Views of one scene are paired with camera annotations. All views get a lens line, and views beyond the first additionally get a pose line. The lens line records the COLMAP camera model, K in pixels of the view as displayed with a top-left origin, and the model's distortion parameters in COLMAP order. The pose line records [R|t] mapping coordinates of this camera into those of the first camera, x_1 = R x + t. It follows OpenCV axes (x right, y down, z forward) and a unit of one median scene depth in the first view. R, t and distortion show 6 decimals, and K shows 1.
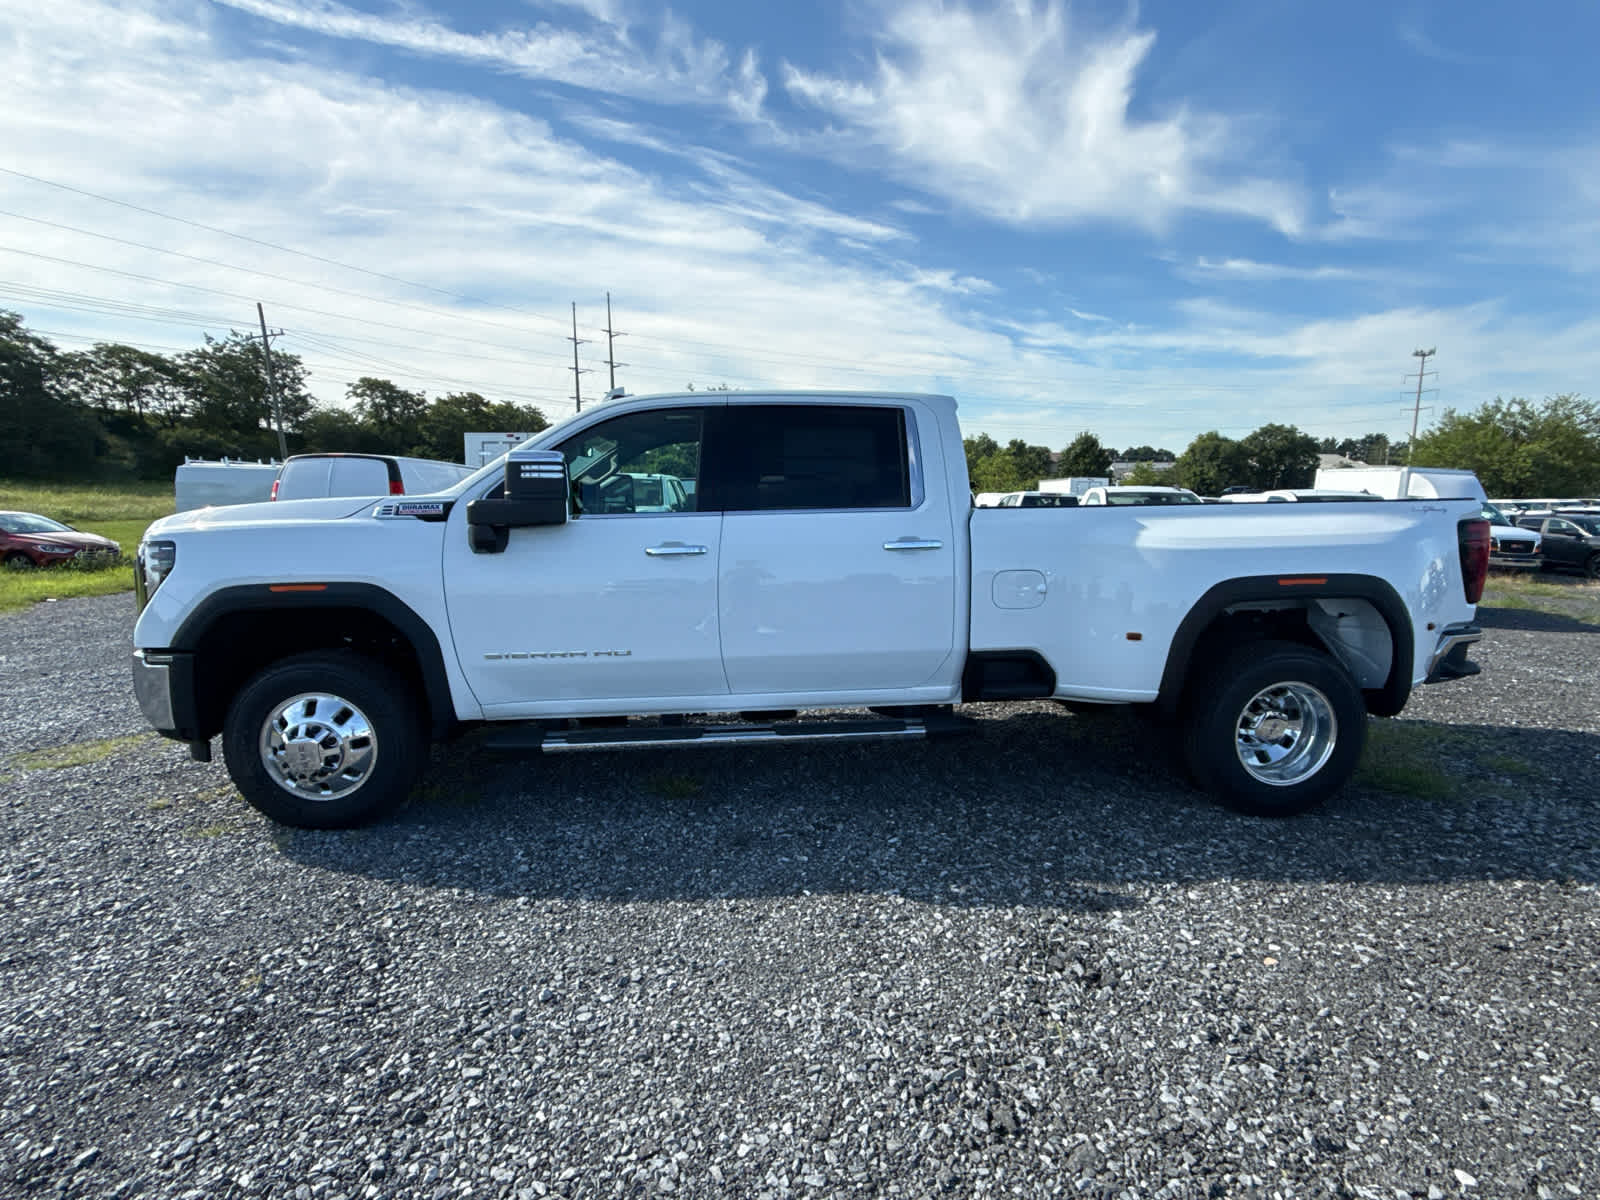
lens RADIAL K [[750.5, 0, 804.9], [0, 750.5, 601.7], [0, 0, 1]] dist [0.002544, -0.001380]
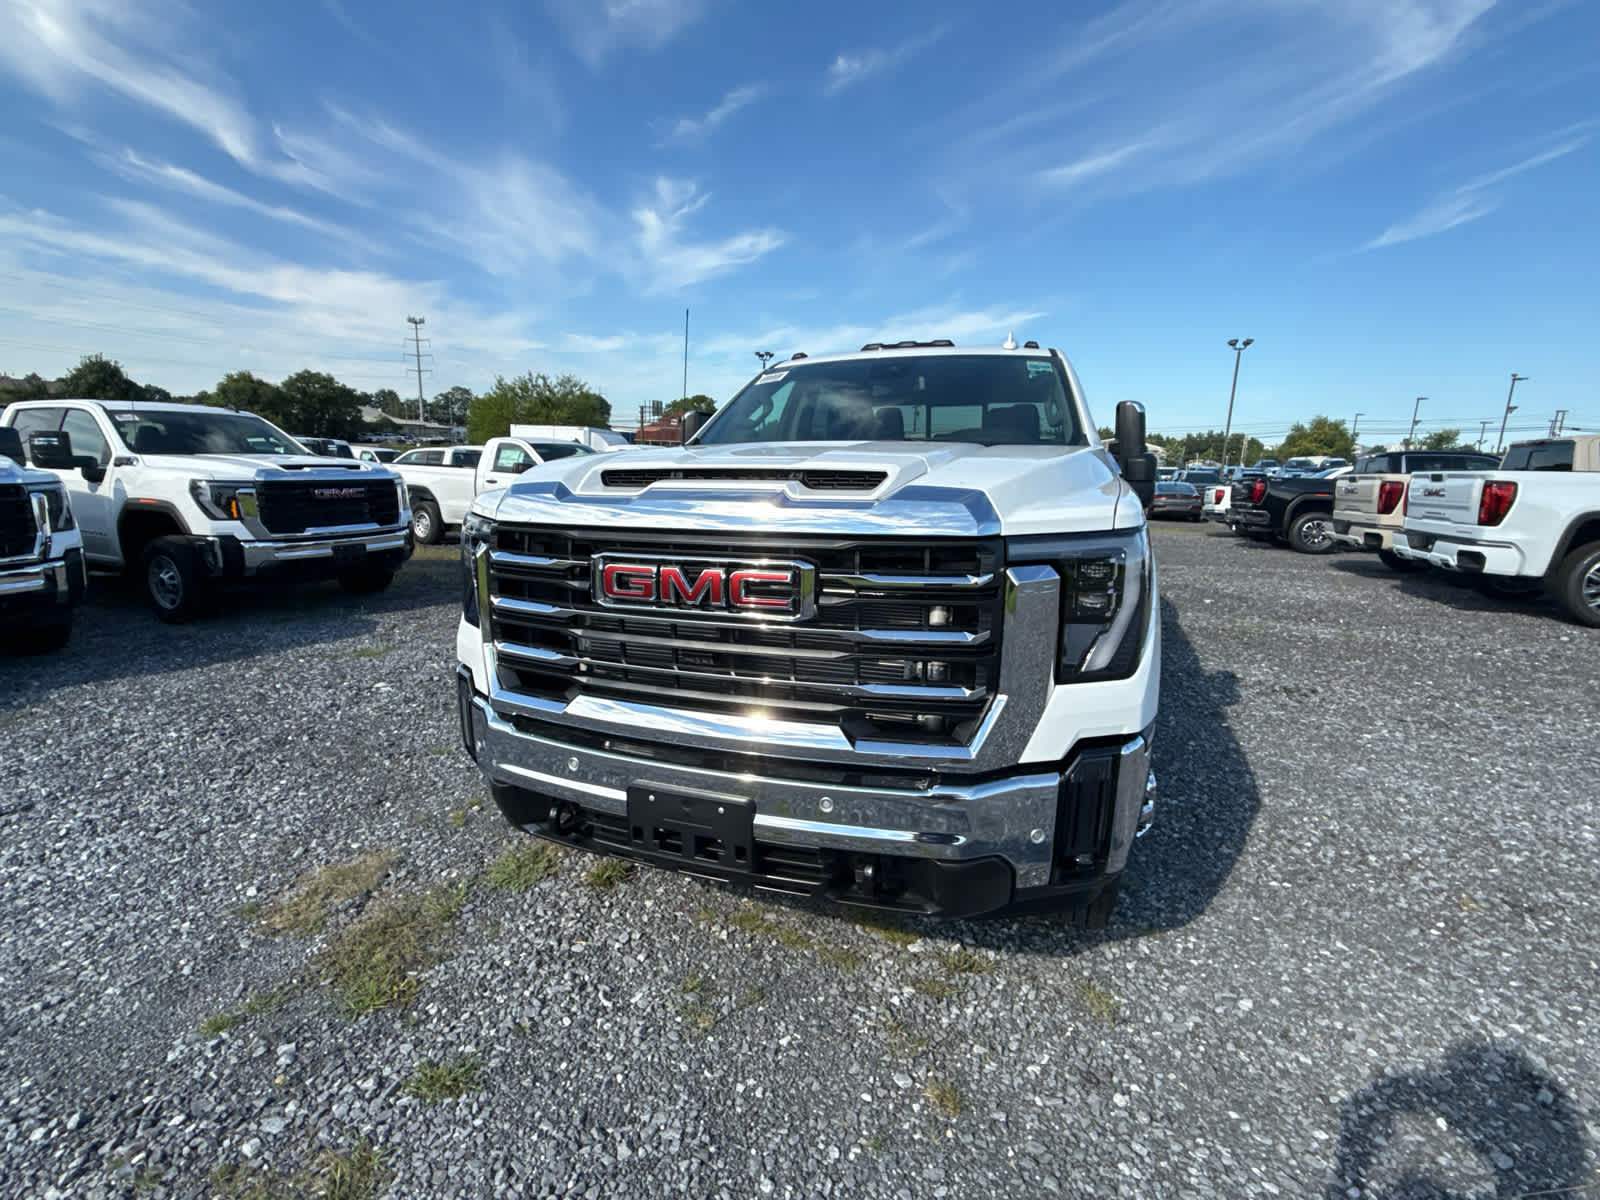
lens RADIAL K [[750.5, 0, 801.2], [0, 750.5, 613.1], [0, 0, 1]] dist [0.002544, -0.001380]
pose [[0.411512, -0.177537, 0.893945, -0.095924], [0.106272, 0.983500, 0.146402, -0.007737], [-0.905187, 0.034756, 0.423589, 0.062320]]
